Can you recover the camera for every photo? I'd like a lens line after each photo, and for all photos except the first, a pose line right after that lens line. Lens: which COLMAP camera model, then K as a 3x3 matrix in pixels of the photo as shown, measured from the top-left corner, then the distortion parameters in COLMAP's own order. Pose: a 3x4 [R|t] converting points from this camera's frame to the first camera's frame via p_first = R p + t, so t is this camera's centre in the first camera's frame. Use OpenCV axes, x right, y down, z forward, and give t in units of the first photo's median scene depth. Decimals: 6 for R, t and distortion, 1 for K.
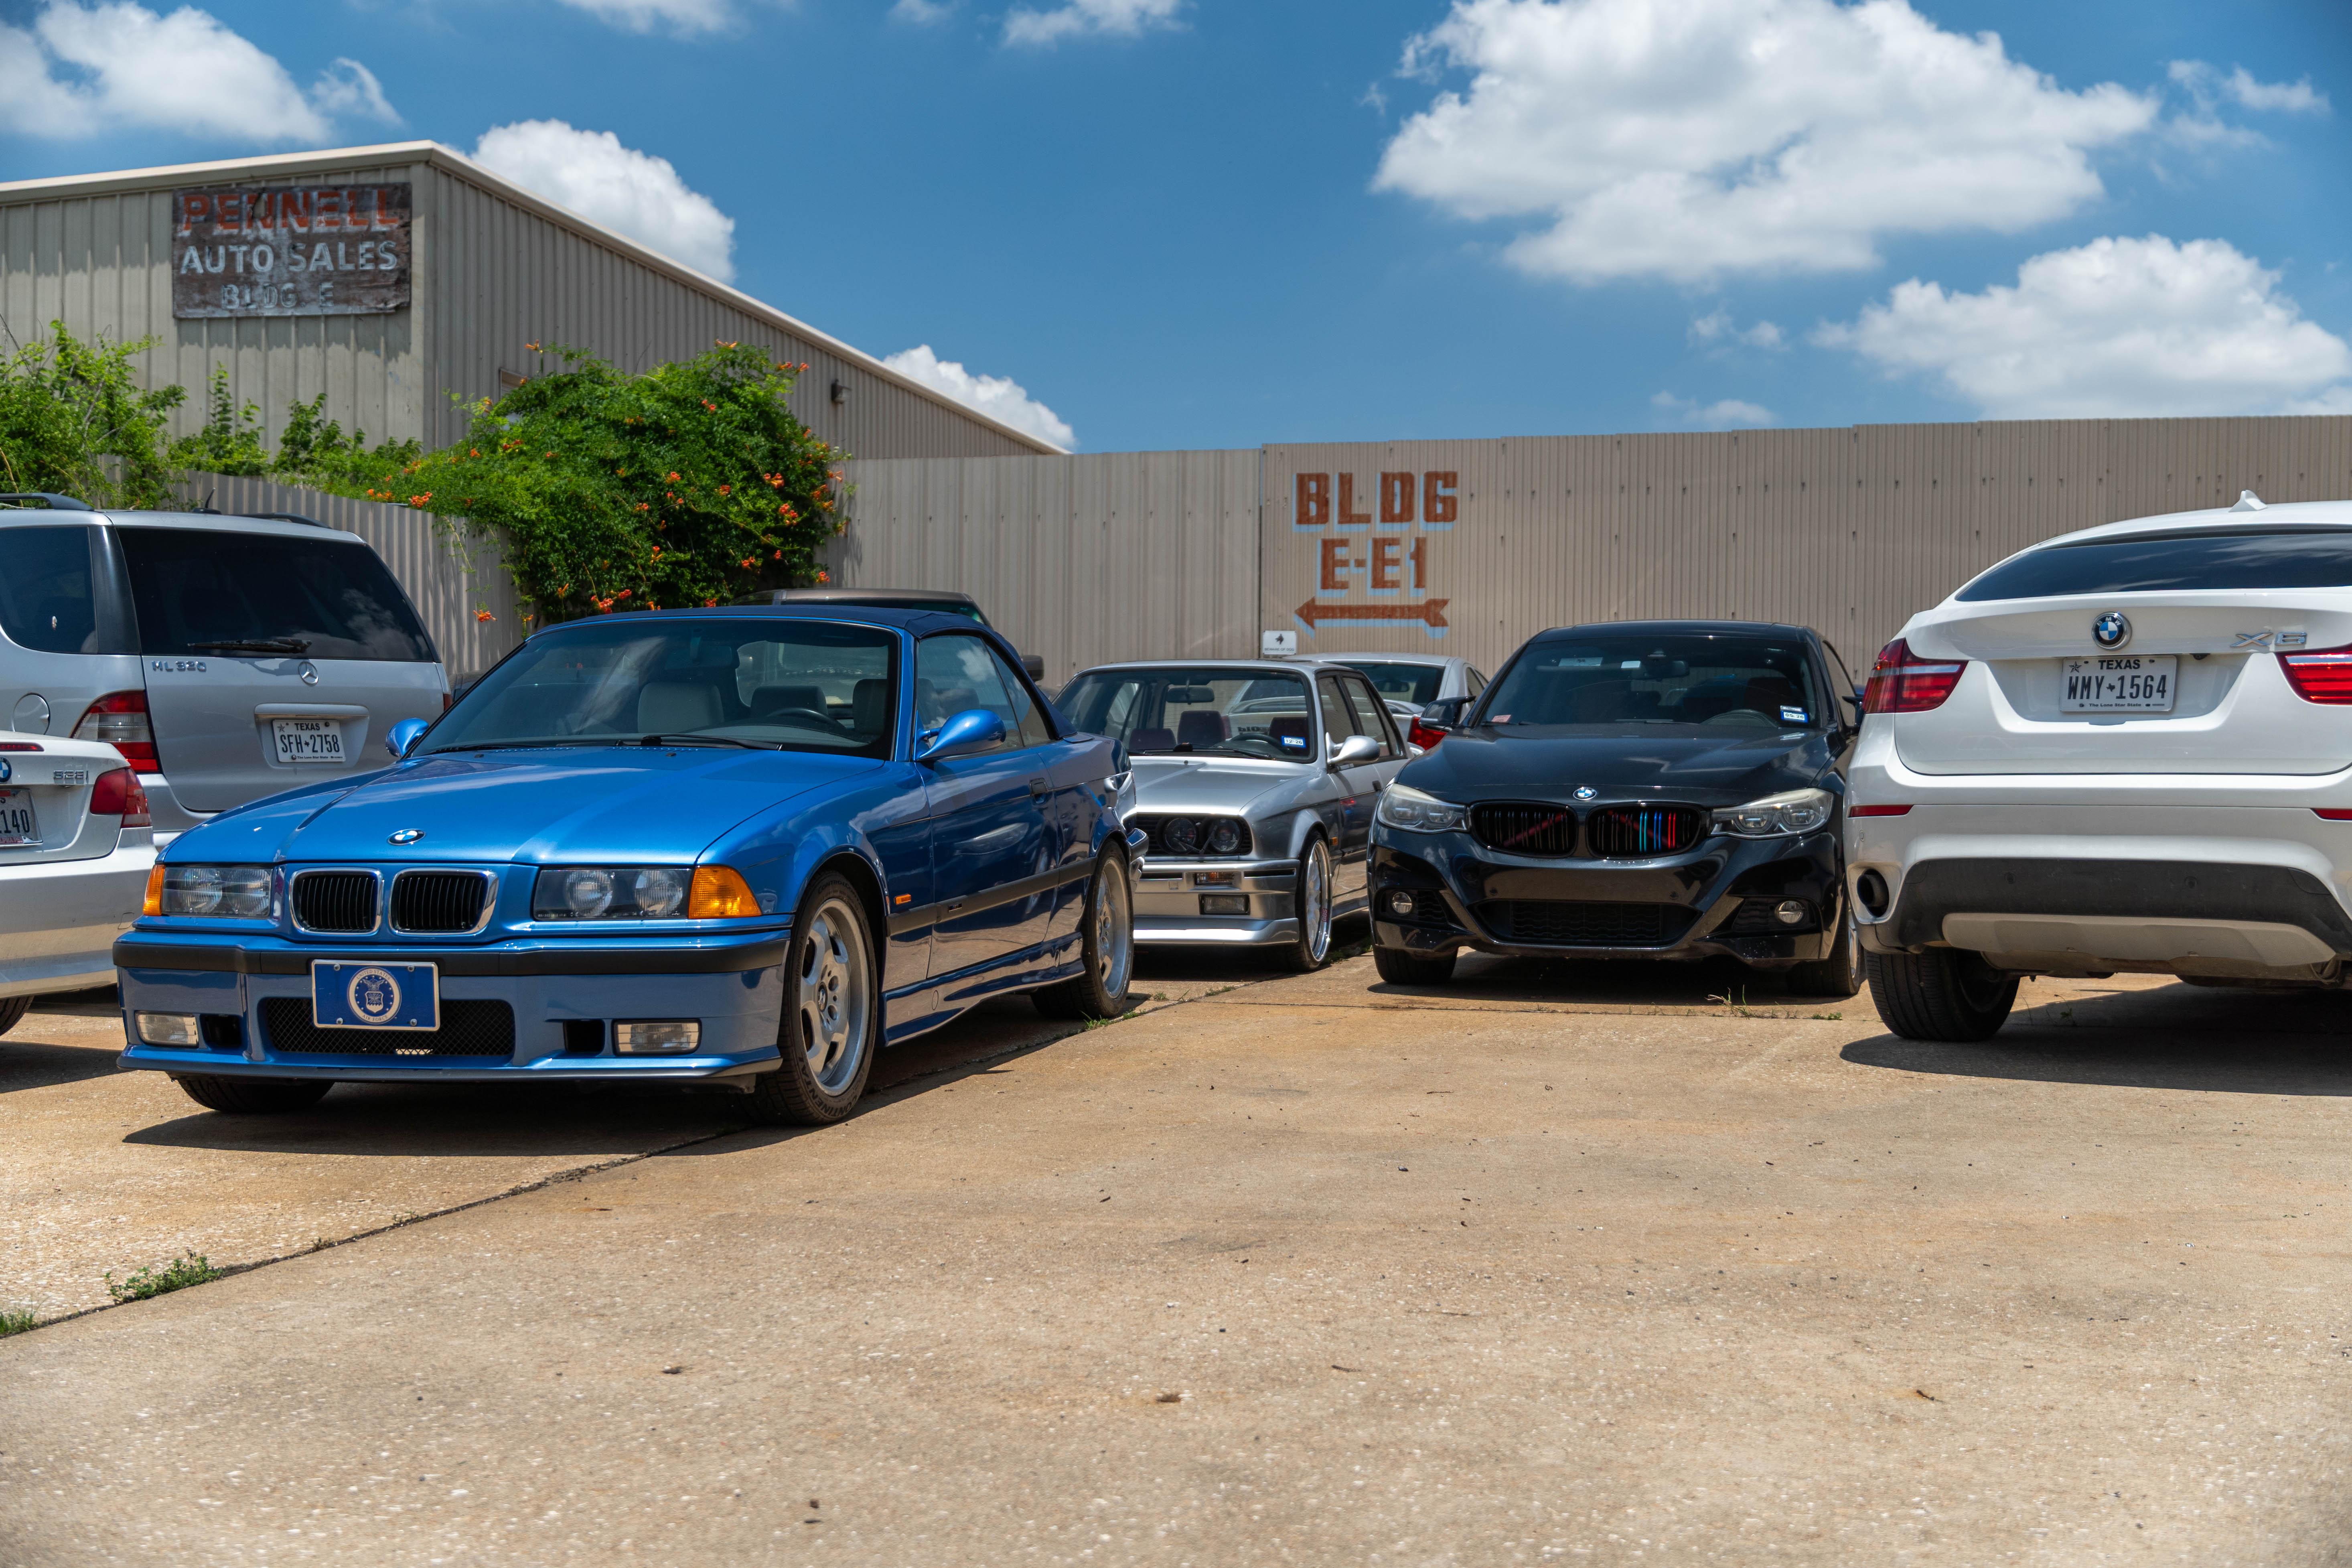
lens RADIAL K [[2826.1, 0, 1206.6], [0, 2826.1, 798.7], [0, 0, 1]] dist [0.026969, 0.000000]
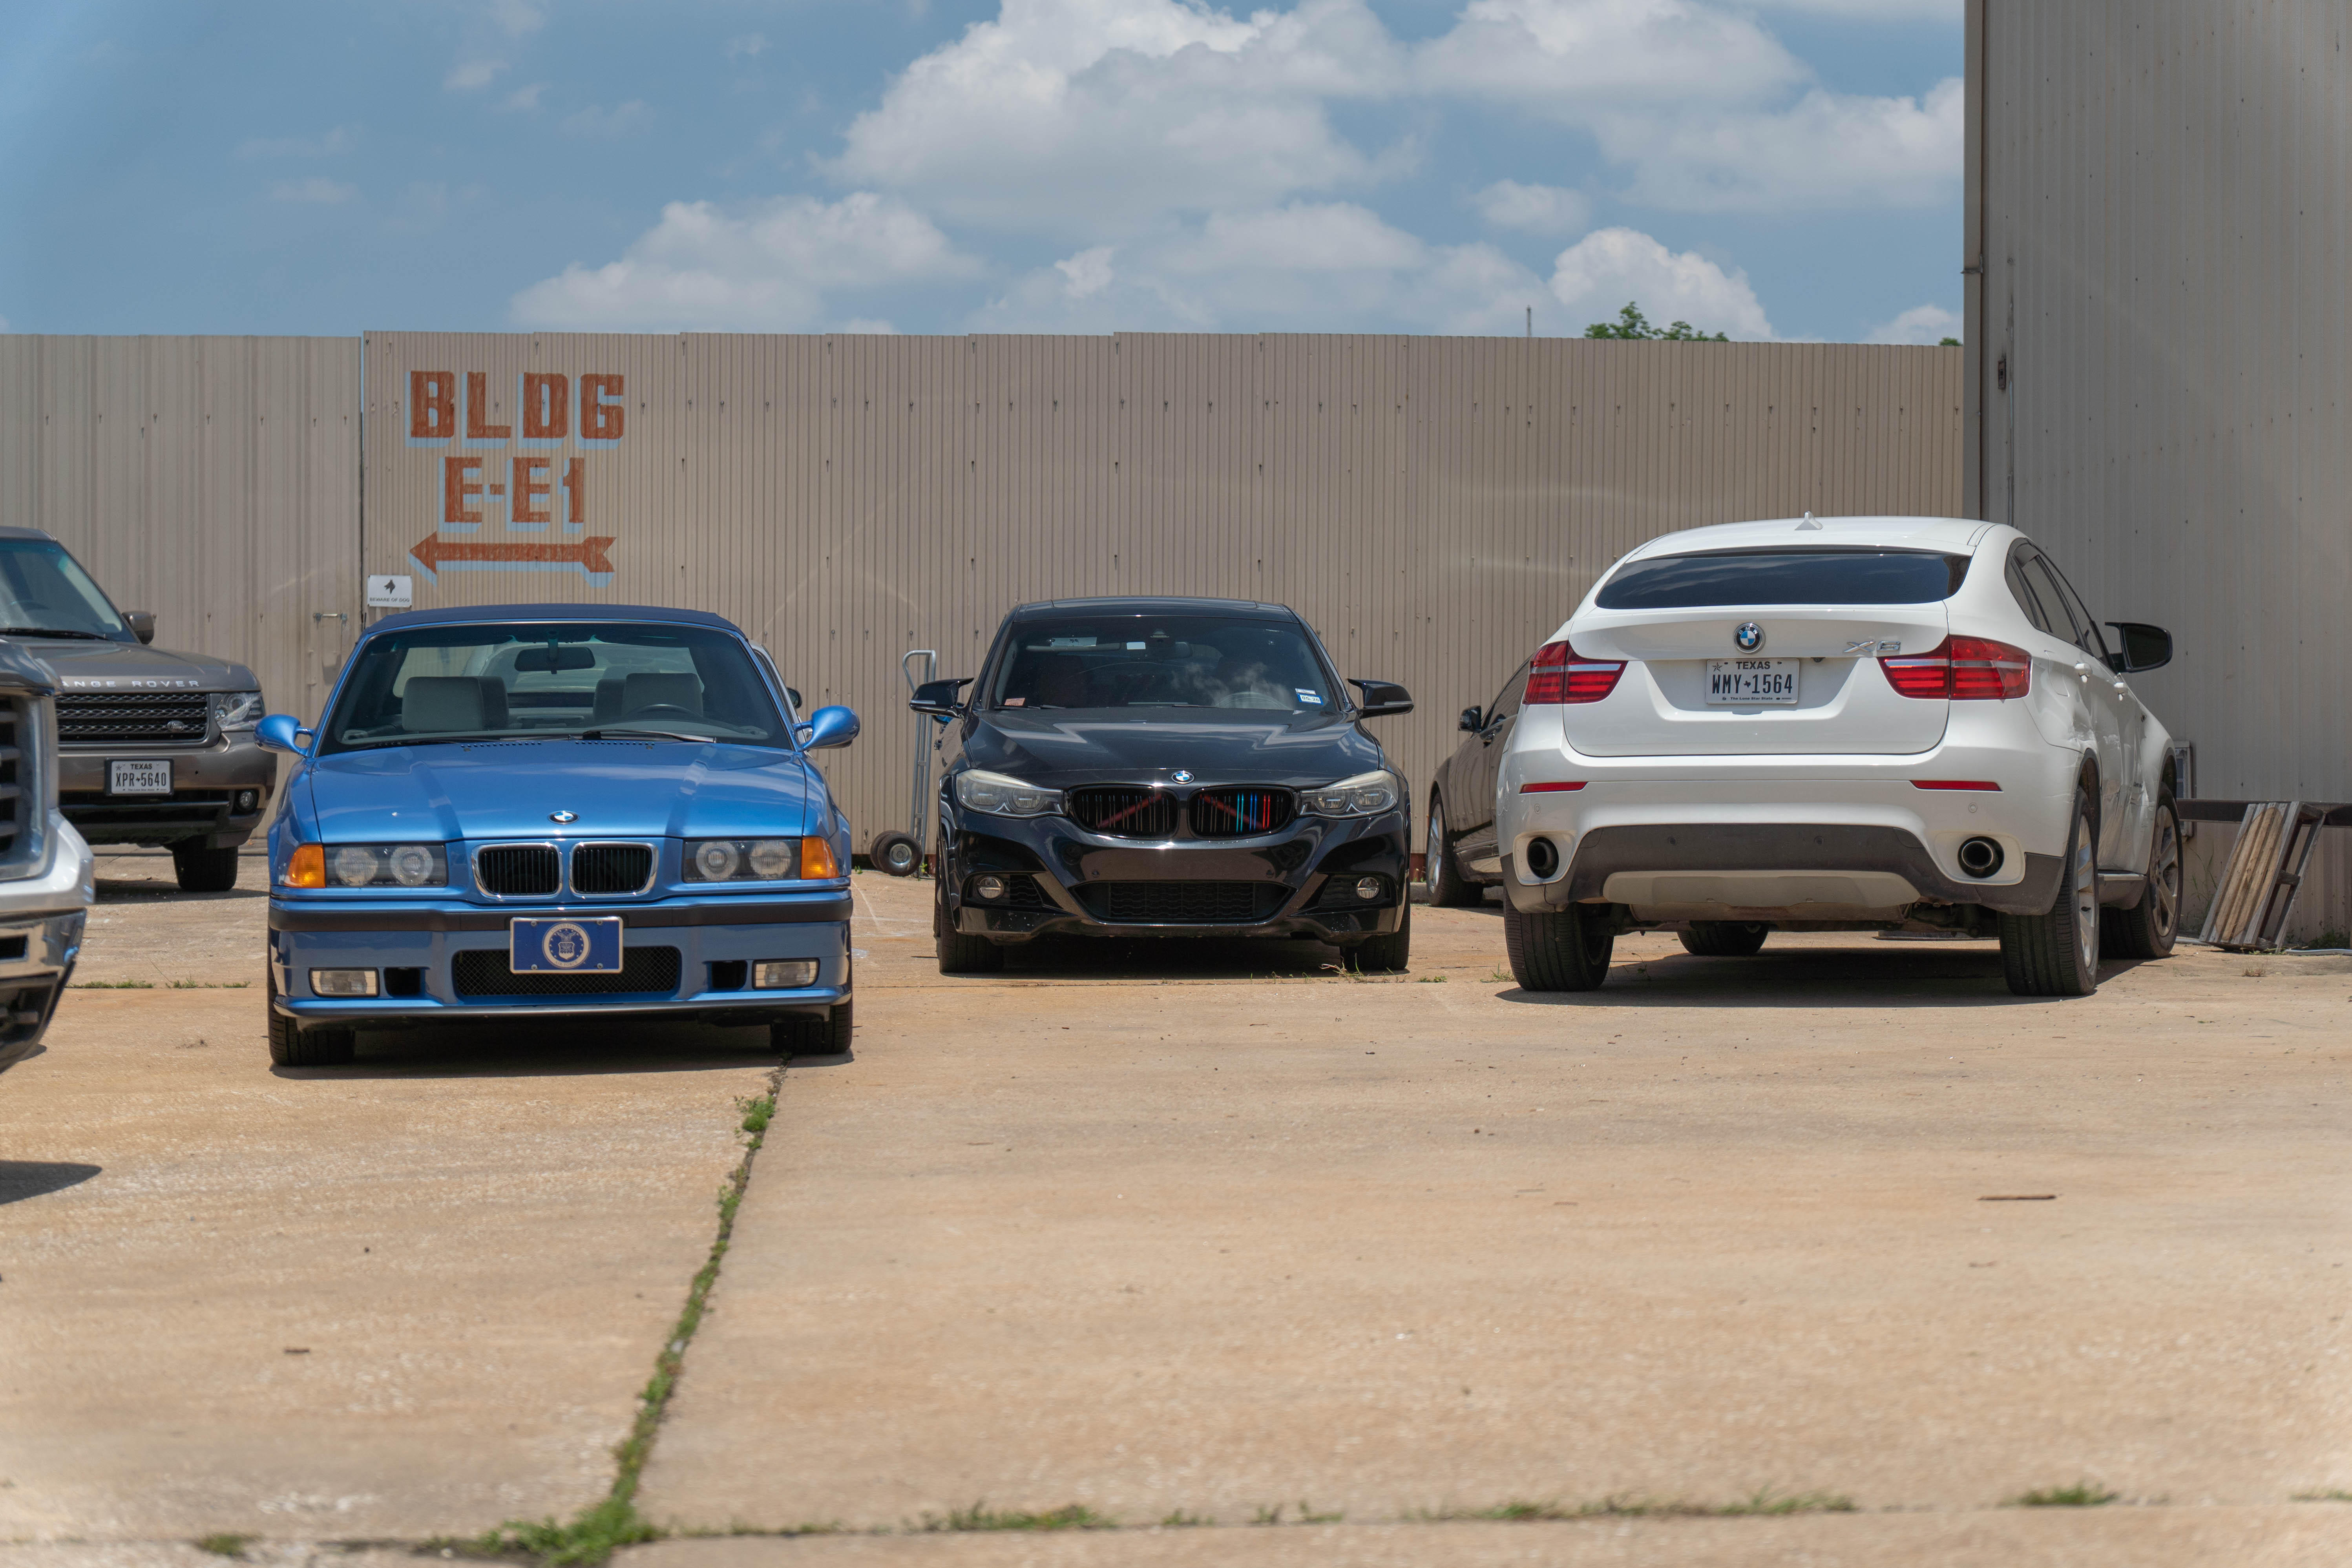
lens RADIAL K [[4915.4, 0, 1185.9], [0, 4915.4, 783.8], [0, 0, 1]] dist [0.120779, 0.000000]
pose [[0.938826, -0.009891, 0.344251, -0.236472], [0.011060, 0.999938, -0.001430, 0.001547], [-0.344215, 0.005150, 0.938877, -0.336780]]
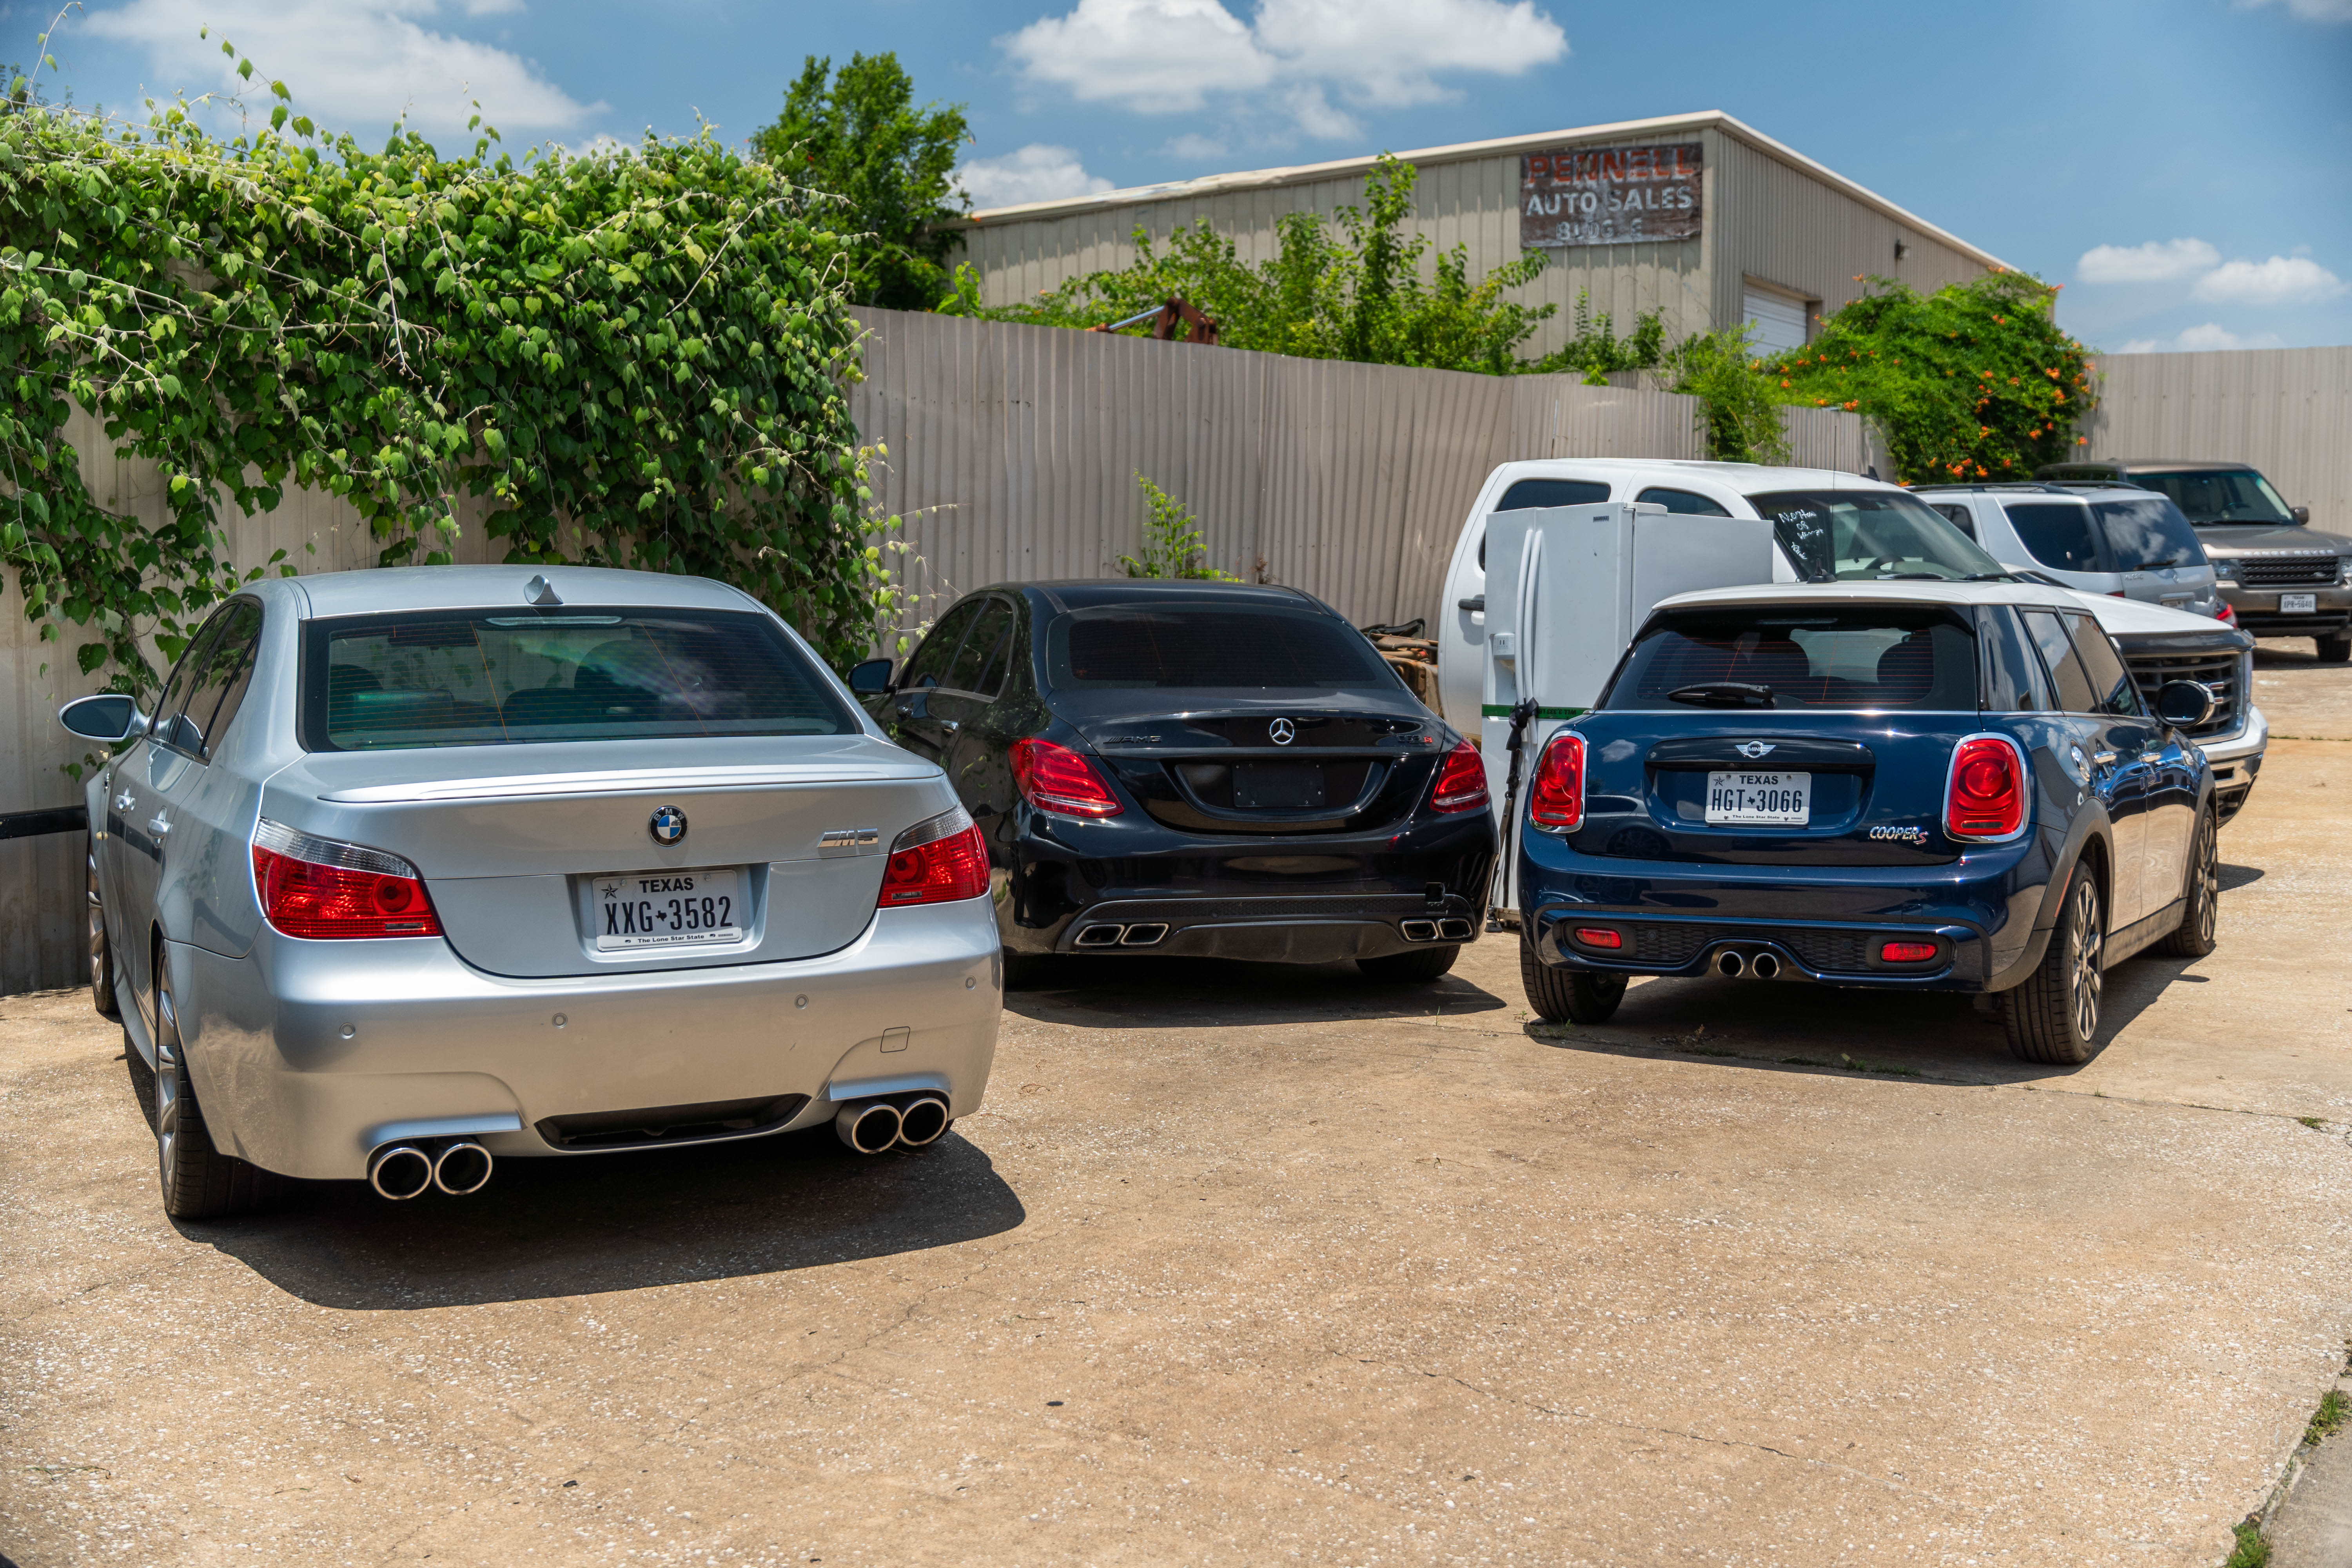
lens RADIAL K [[2756.6, 0, 1181.3], [0, 2756.6, 773.1], [0, 0, 1]] dist [0.019888, 0.000000]
pose [[0.971033, 0.010570, -0.238711, -0.251942], [0.009814, 0.996414, 0.084041, -0.036279], [0.238743, -0.083950, 0.967447, -0.454065]]
